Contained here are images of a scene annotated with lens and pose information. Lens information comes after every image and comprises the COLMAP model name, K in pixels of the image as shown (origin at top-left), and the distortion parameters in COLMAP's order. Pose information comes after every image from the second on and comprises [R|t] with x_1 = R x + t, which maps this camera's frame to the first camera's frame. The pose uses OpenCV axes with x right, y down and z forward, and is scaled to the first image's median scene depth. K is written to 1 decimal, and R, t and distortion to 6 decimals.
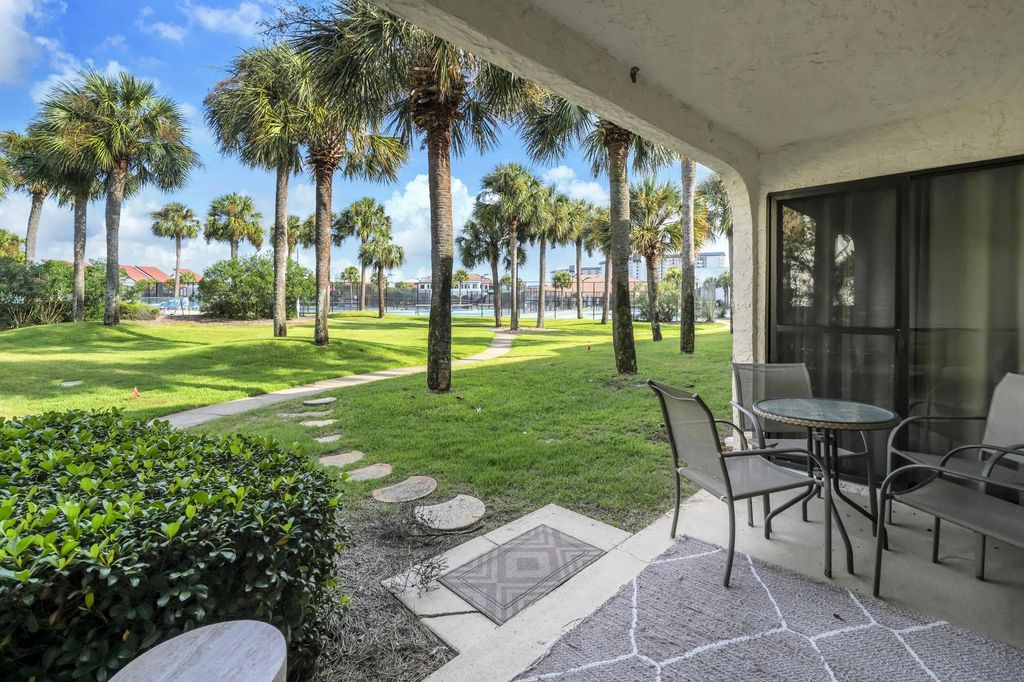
lens RADIAL K [[456.0, 0, 512.2], [0, 456.0, 304.2], [0, 0, 1]] dist [0.001037, 0.000131]
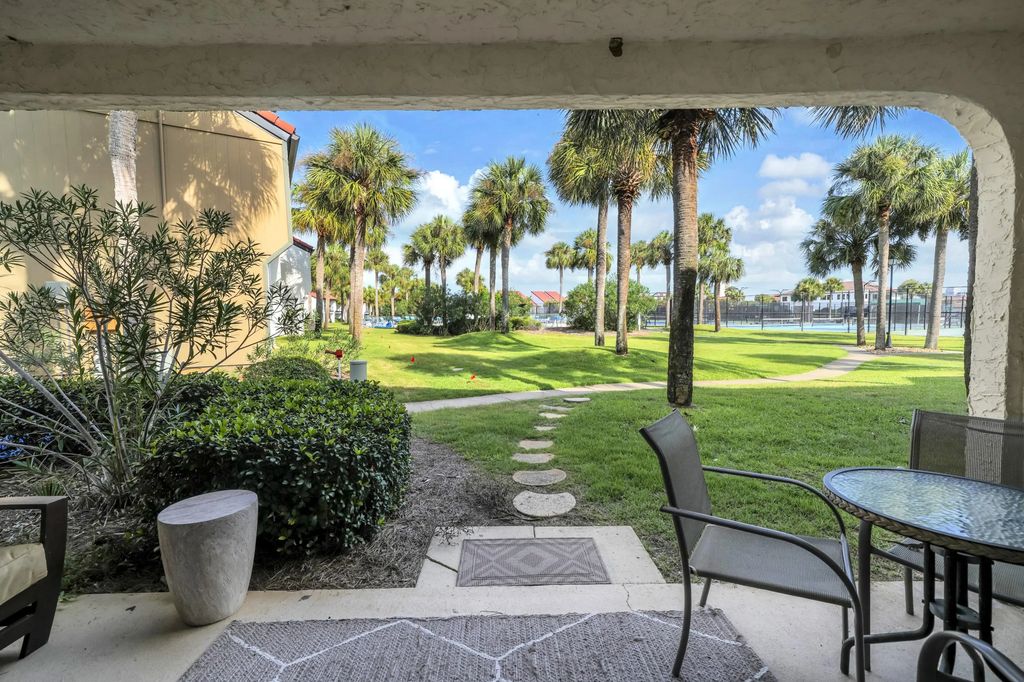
lens RADIAL K [[423.0, 0, 512.0], [0, 423.0, 341.0], [0, 0, 1]] dist [0.000480, 0.000016]
pose [[0.721543, 0.032536, -0.691604, 0.083624], [0.004453, 0.998657, 0.051627, 0.000143], [0.692355, -0.040331, 0.720429, 0.033066]]
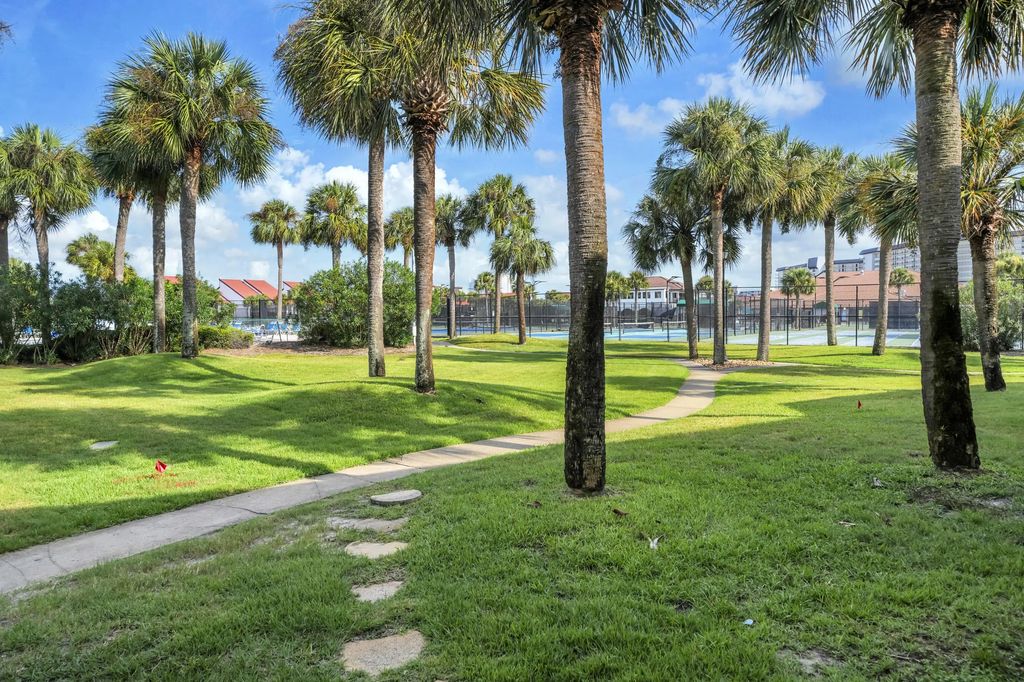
lens RADIAL K [[651.2, 0, 515.7], [0, 651.2, 335.0], [0, 0, 1]] dist [0.029411, 0.001705]
pose [[0.956267, -0.006045, -0.292432, -0.000718], [0.012173, 0.999743, 0.019141, -0.008866], [0.292241, -0.021864, 0.956095, 0.075534]]
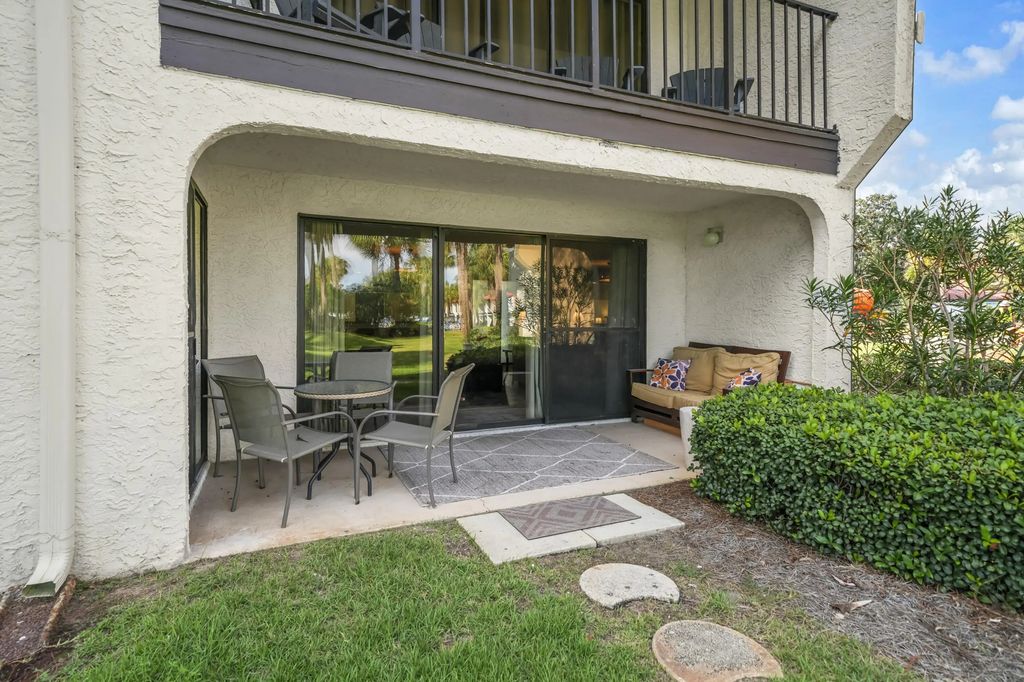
lens RADIAL K [[528.2, 0, 512.0], [0, 528.2, 341.0], [0, 0, 1]] dist [-0.000111, -0.000030]
pose [[-0.932195, -0.025512, 0.361055, -0.041690], [-0.011203, 0.999069, 0.041671, 0.004132], [-0.361782, 0.034801, -0.931613, 0.297593]]
